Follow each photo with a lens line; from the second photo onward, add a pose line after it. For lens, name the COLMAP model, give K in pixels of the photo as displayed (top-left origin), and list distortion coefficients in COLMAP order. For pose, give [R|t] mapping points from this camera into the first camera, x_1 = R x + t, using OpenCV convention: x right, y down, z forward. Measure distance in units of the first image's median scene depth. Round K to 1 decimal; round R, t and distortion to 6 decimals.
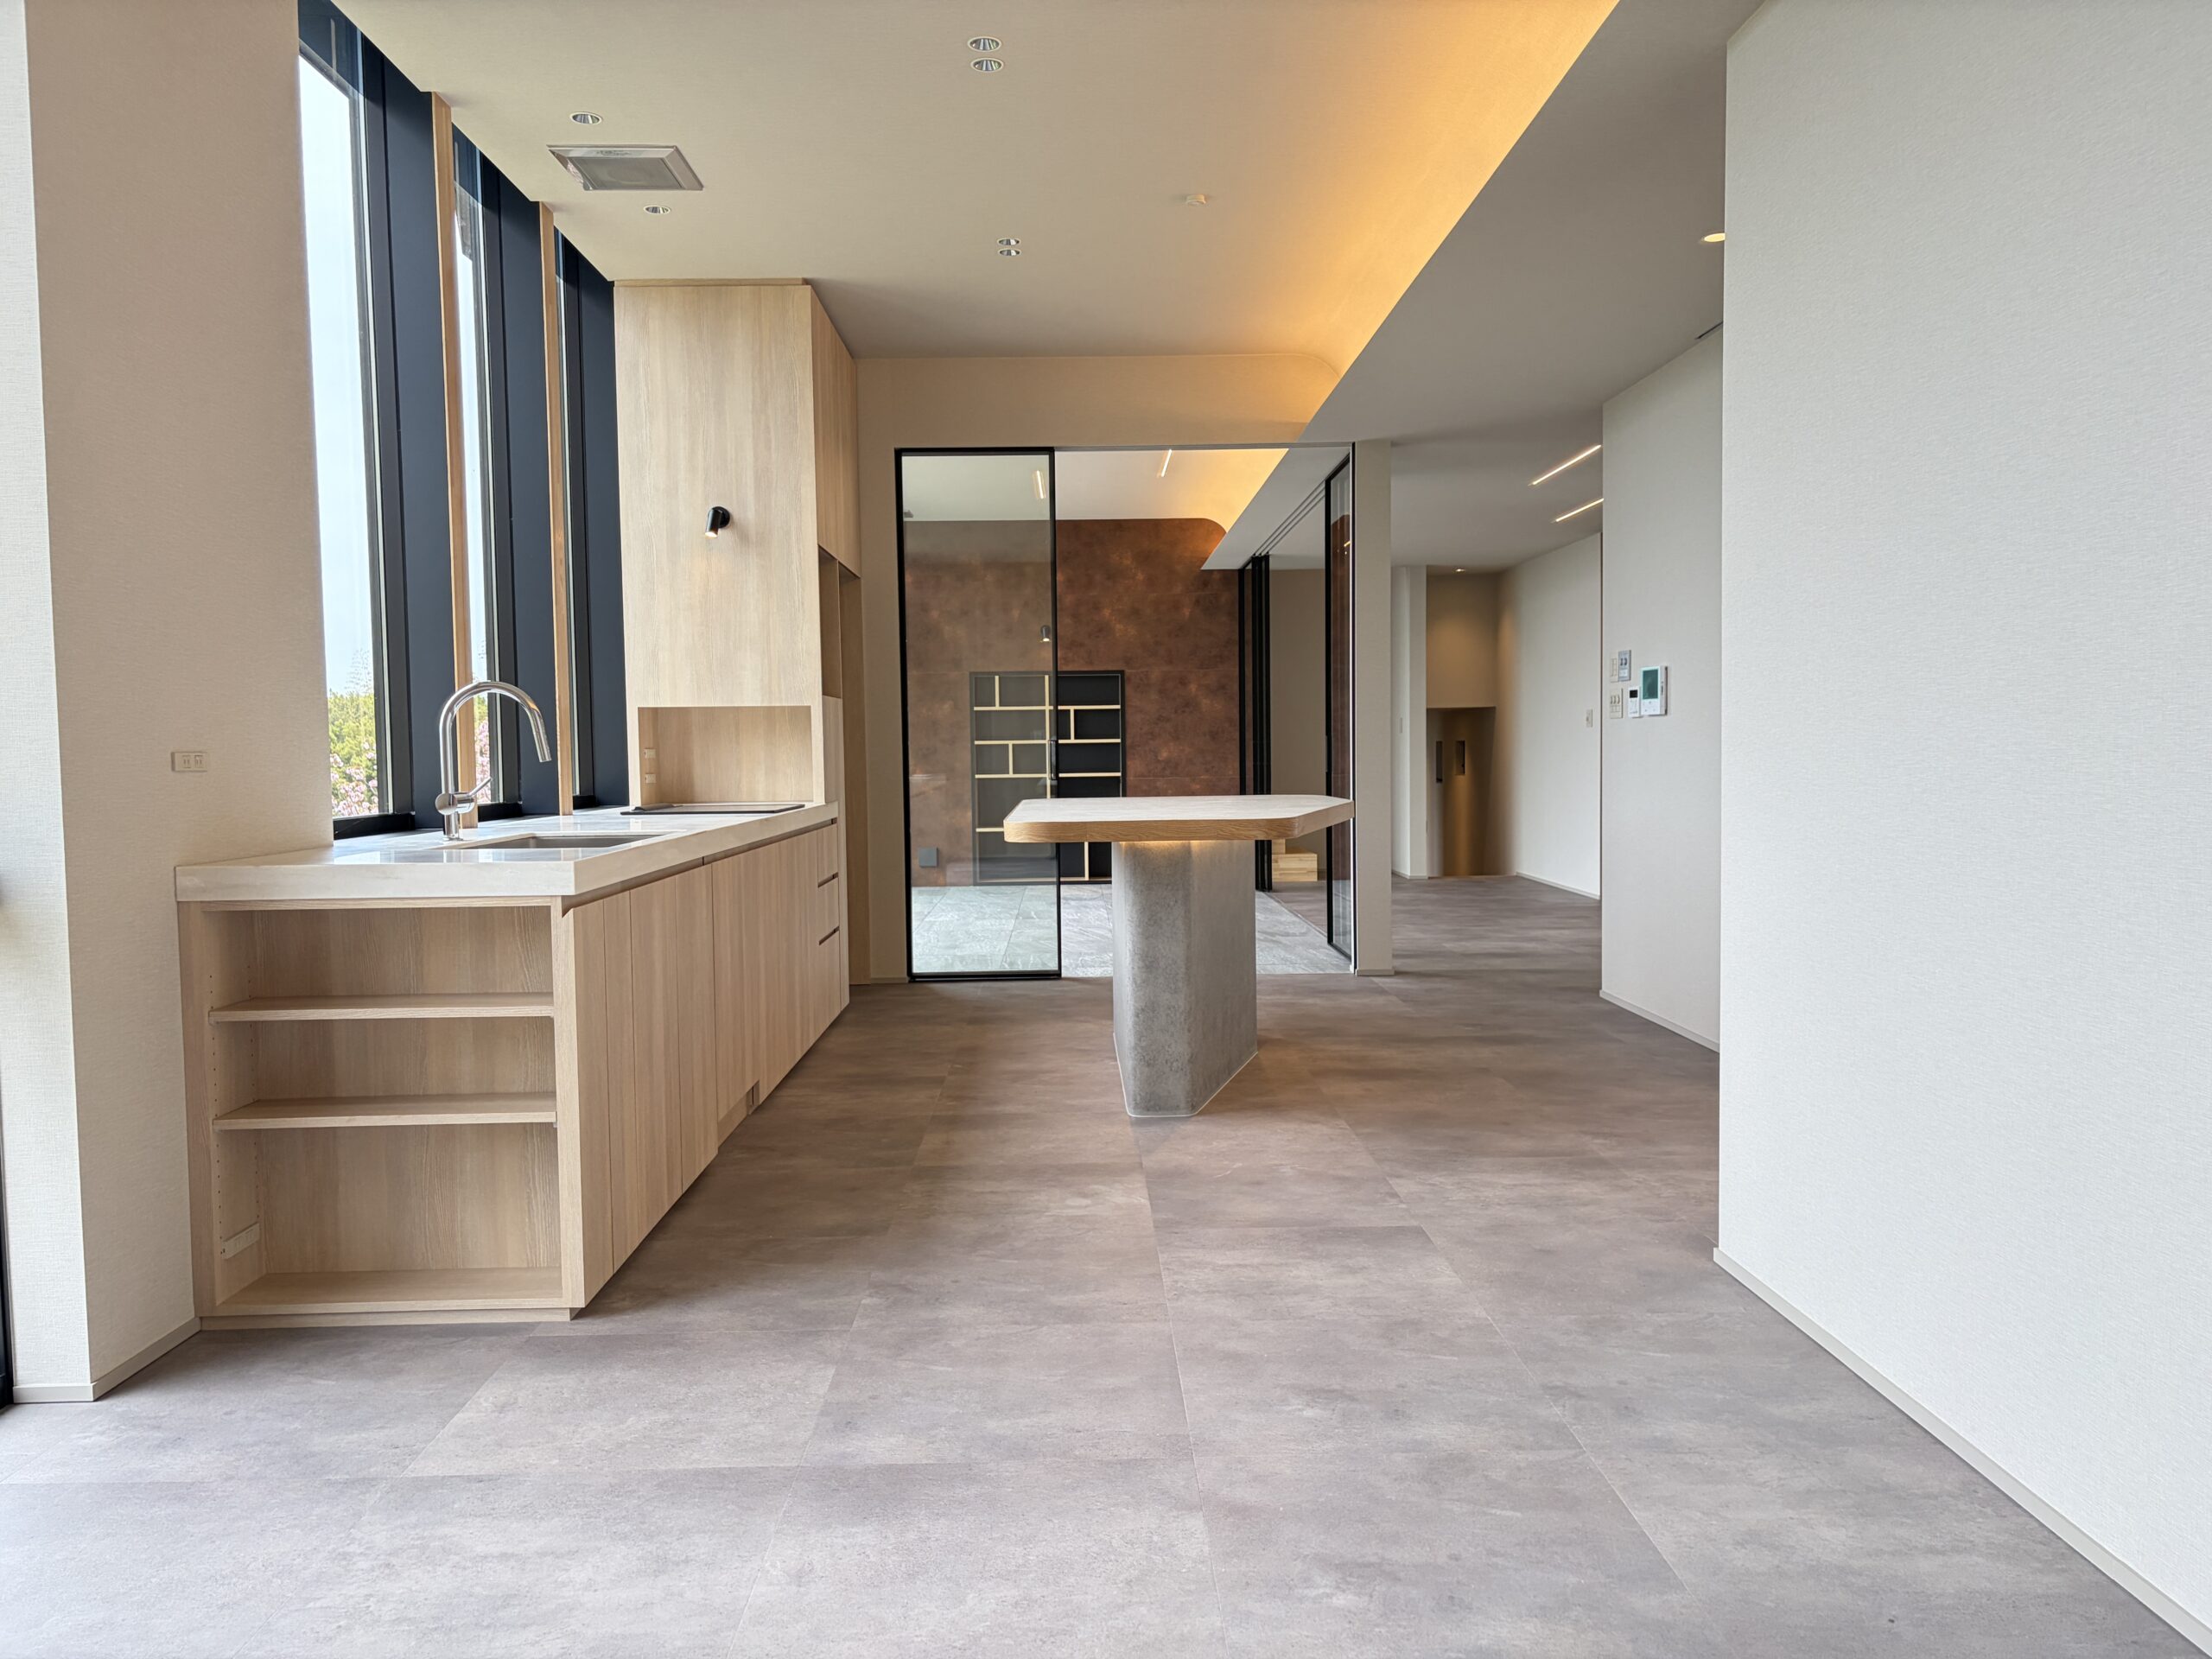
lens RADIAL K [[1667.1, 0, 1092.5], [0, 1667.1, 841.3], [0, 0, 1]] dist [0.054771, -0.063674]
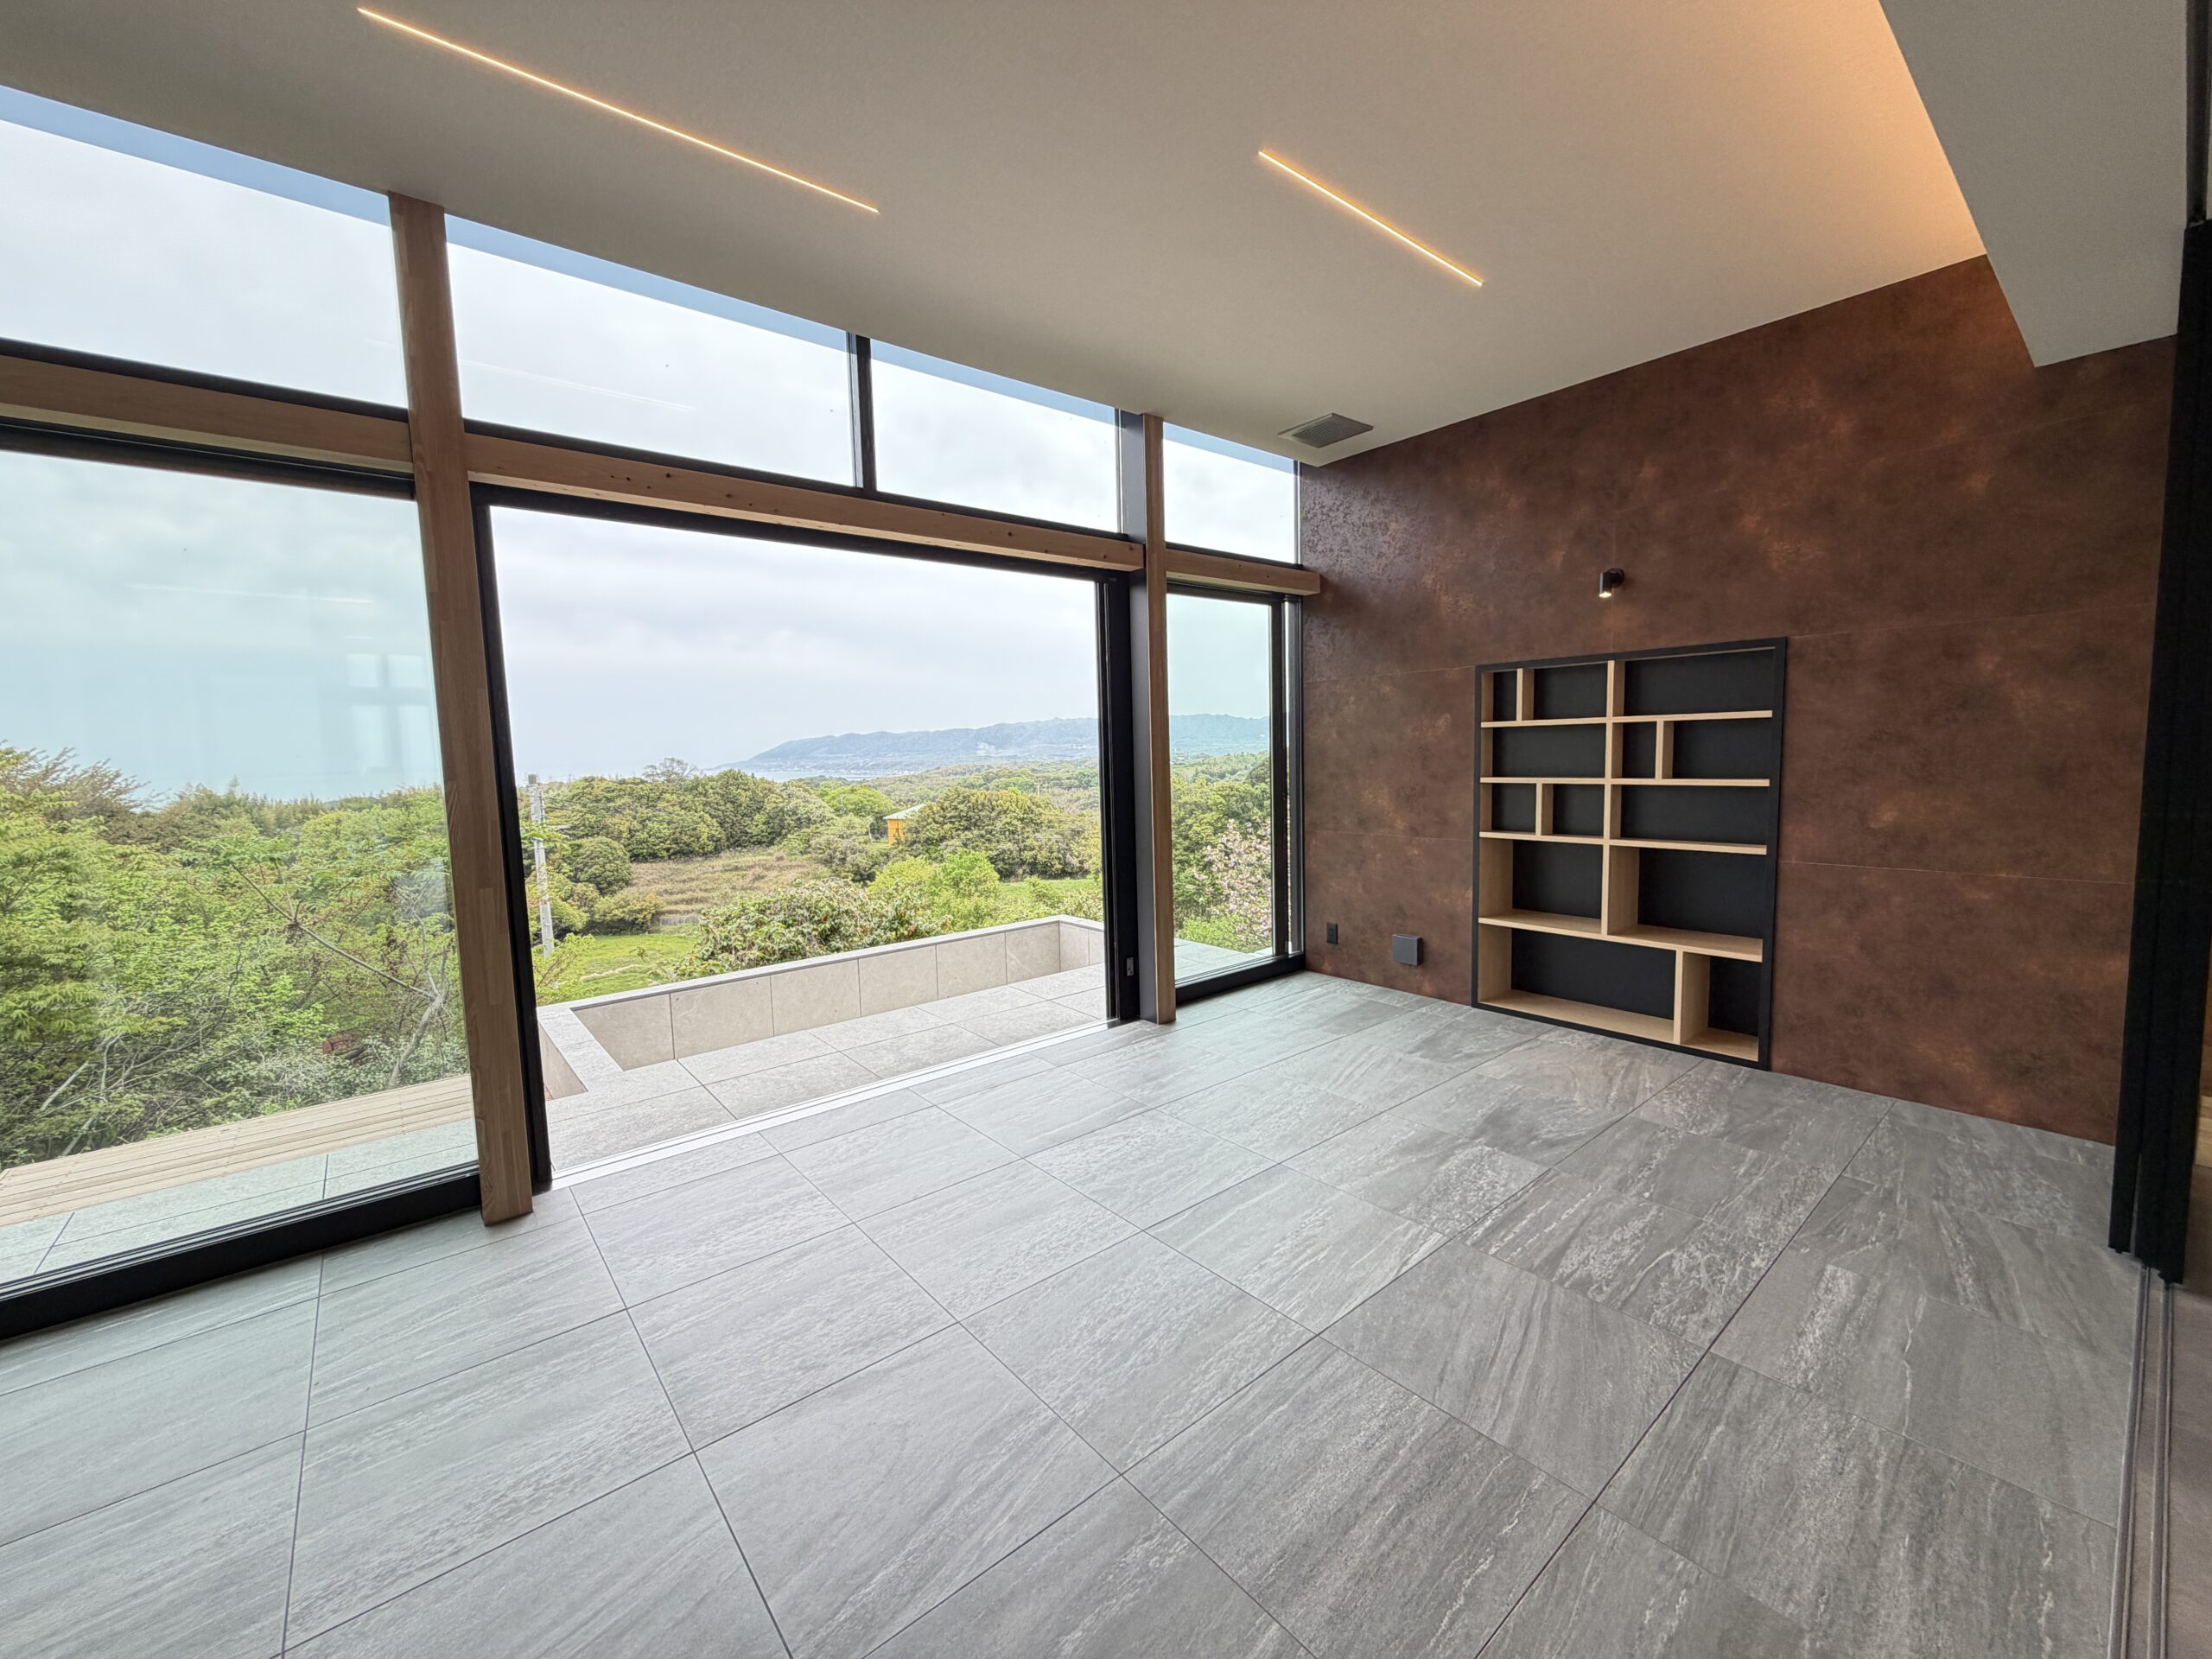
lens RADIAL K [[884.3, 0, 1100.2], [0, 884.3, 828.4], [0, 0, 1]] dist [-0.000814, 0.000770]
pose [[0.625133, 0.067268, -0.777614, 0.293006], [-0.025841, 0.997517, 0.065517, -0.179278], [0.780090, -0.020863, 0.625319, 2.070786]]
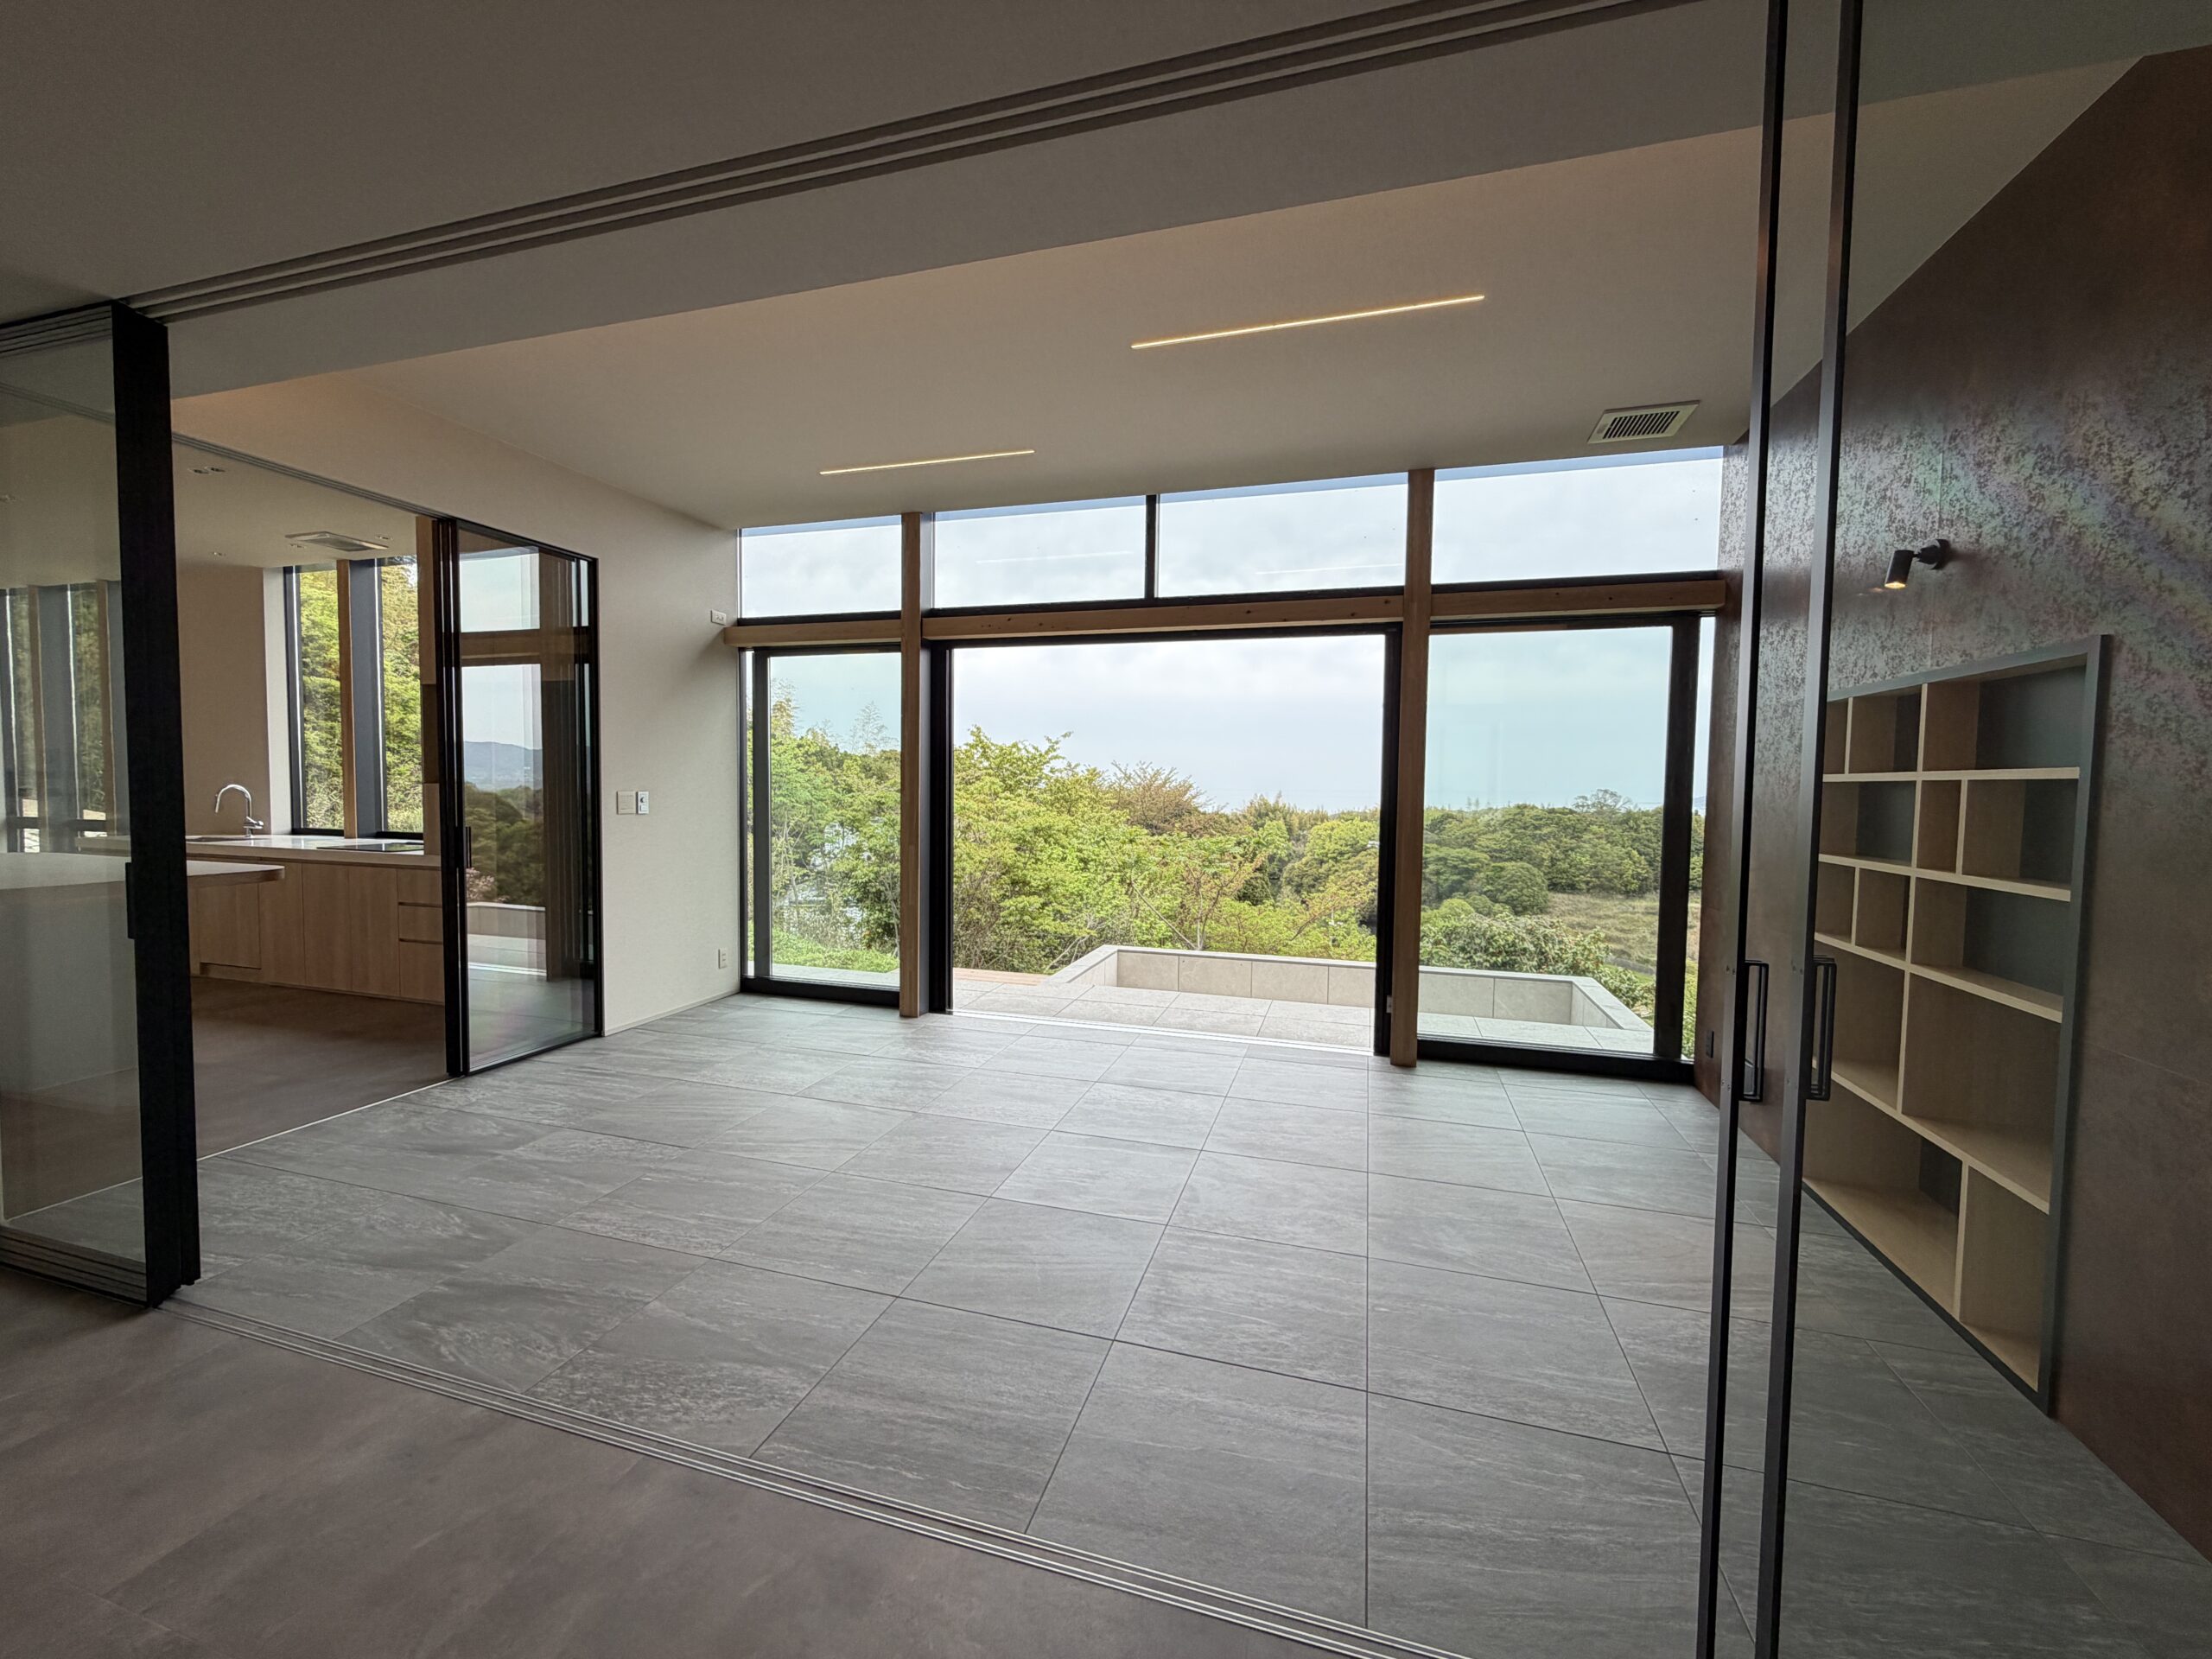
lens RADIAL K [[884.3, 0, 1099.2], [0, 884.3, 827.7], [0, 0, 1]] dist [-0.000814, 0.000770]
pose [[-0.304089, 0.056077, -0.950992, 0.613906], [-0.063863, 0.994820, 0.079082, -0.221167], [0.950501, 0.084781, -0.298932, 2.697189]]
